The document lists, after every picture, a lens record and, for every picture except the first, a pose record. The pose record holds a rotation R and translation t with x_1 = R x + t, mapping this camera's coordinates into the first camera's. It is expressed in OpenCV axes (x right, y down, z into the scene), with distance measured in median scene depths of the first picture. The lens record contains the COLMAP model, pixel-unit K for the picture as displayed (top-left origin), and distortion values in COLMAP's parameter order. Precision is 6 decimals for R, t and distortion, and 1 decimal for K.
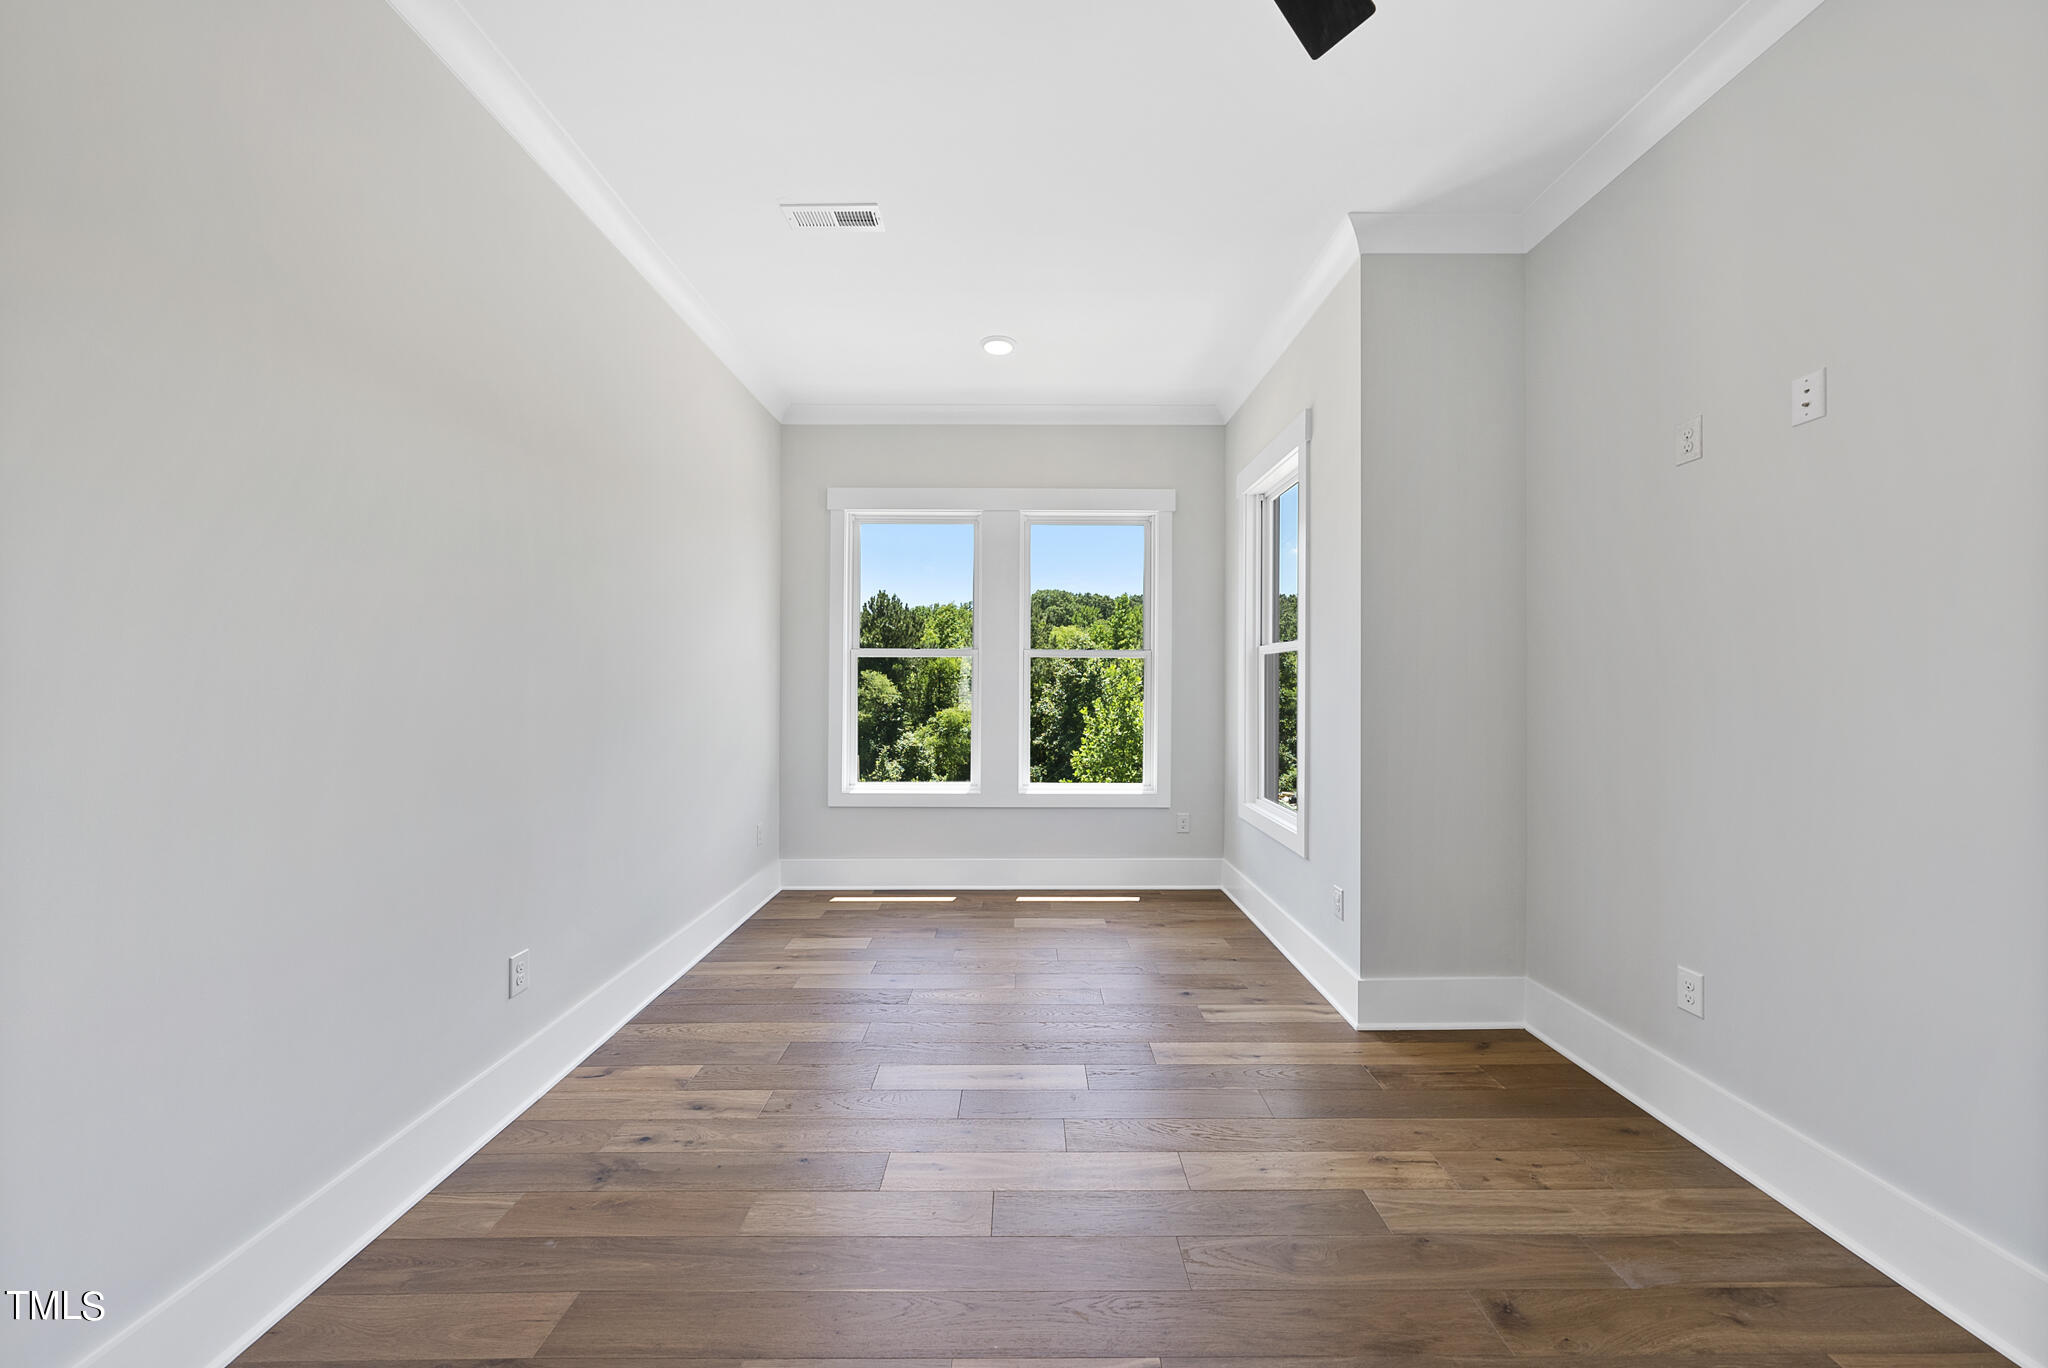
lens RADIAL K [[714.0, 0, 1016.7], [0, 714.0, 690.4], [0, 0, 1]] dist [-0.000751, -0.000196]
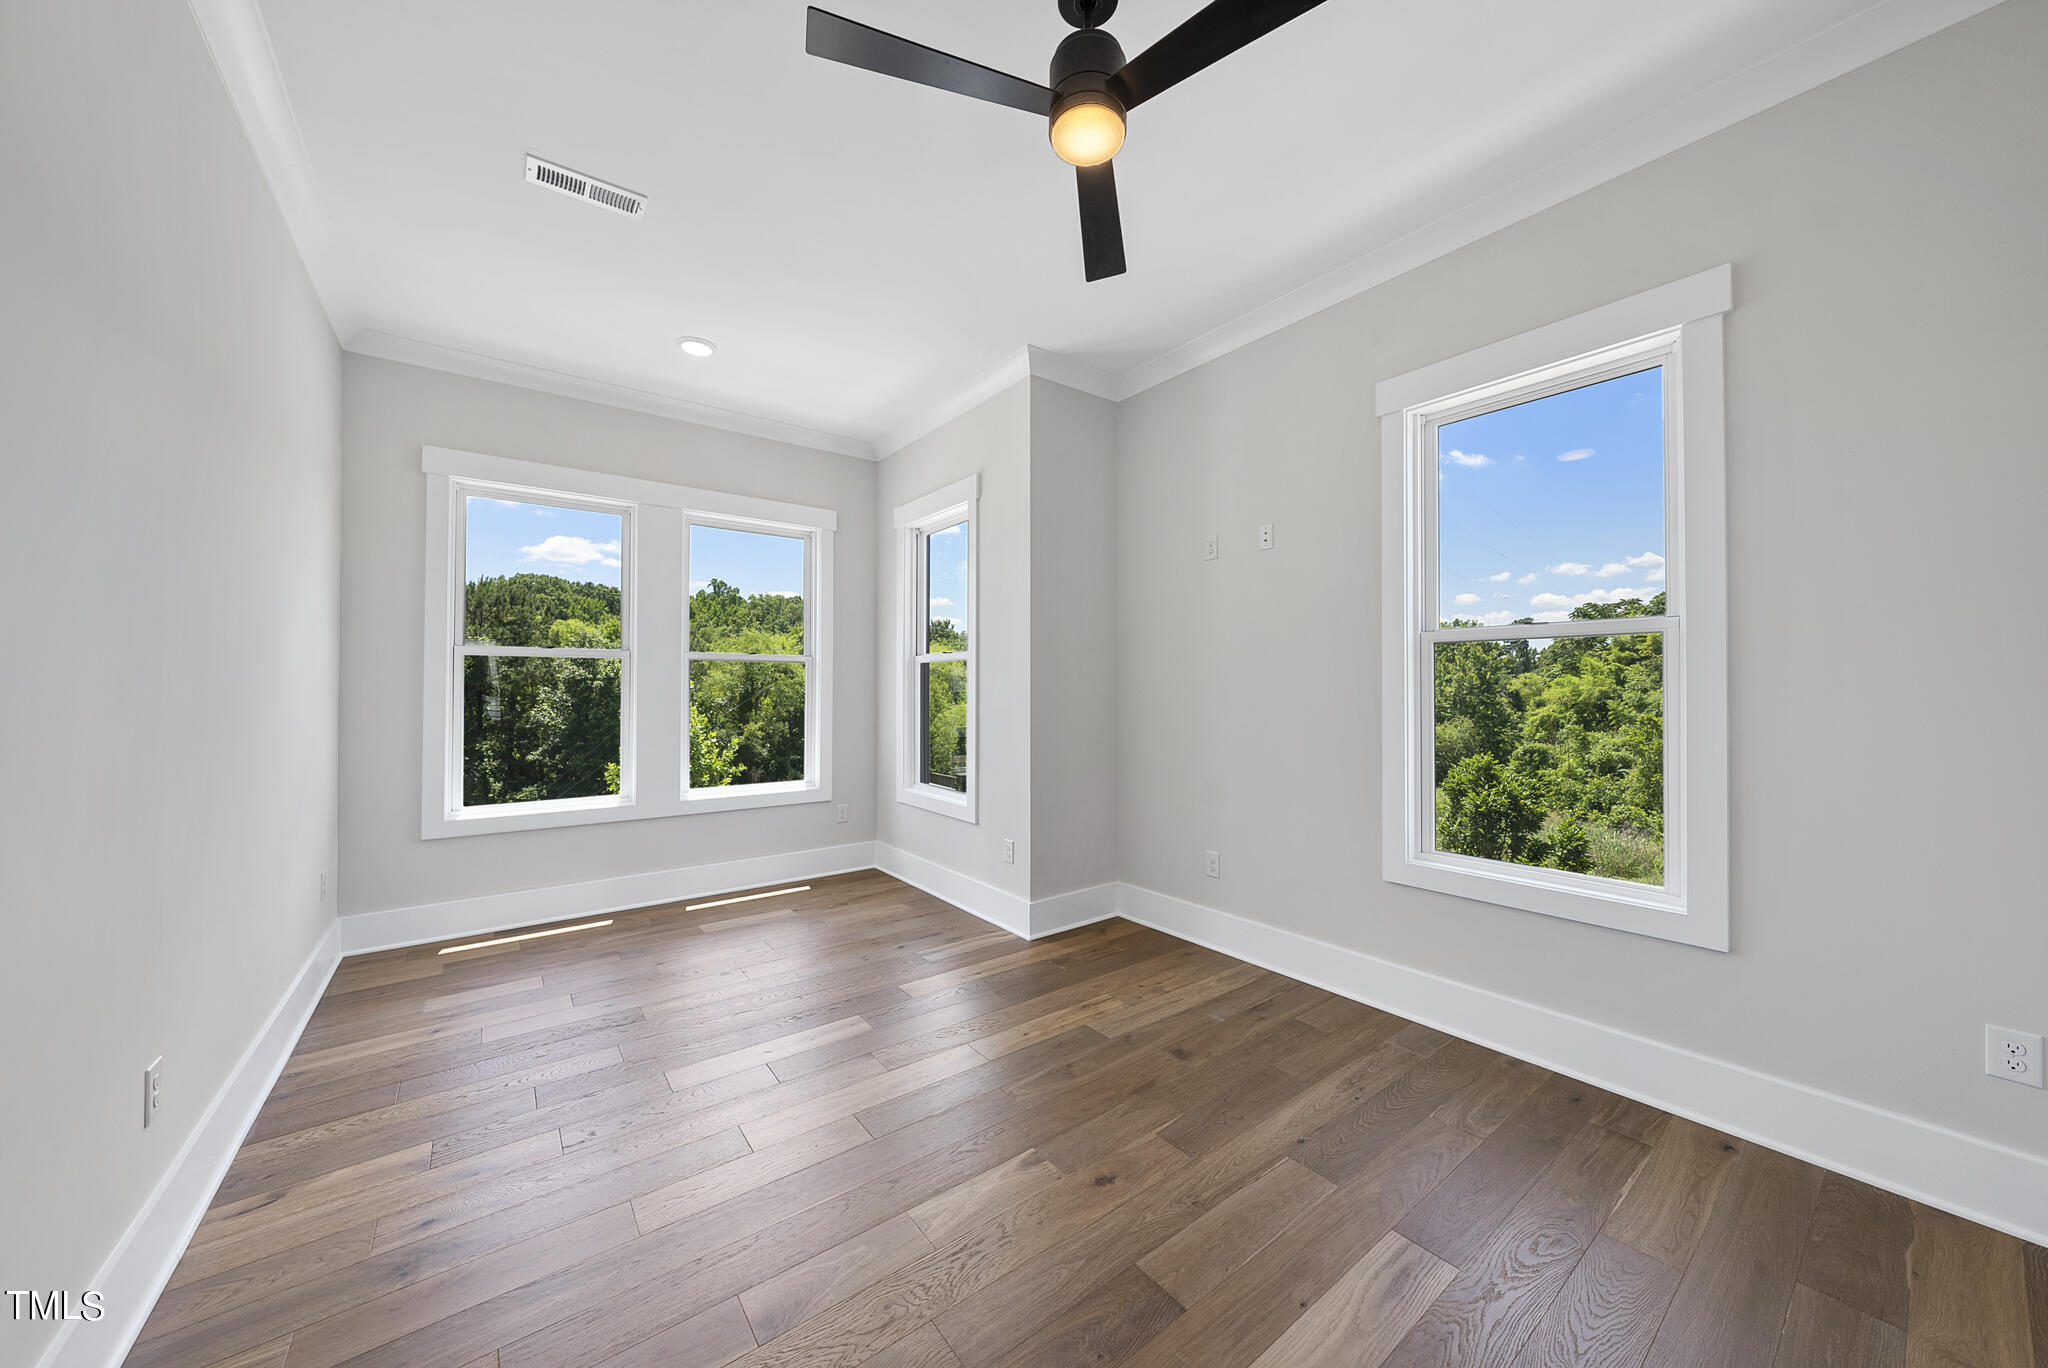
lens RADIAL K [[702.8, 0, 1023.9], [0, 702.8, 692.6], [0, 0, 1]] dist [0.000294, -0.000024]
pose [[0.802087, -0.005576, 0.597182, -0.236108], [0.006739, 0.999977, 0.000286, 0.000602], [-0.597170, 0.003795, 0.802106, -0.052308]]
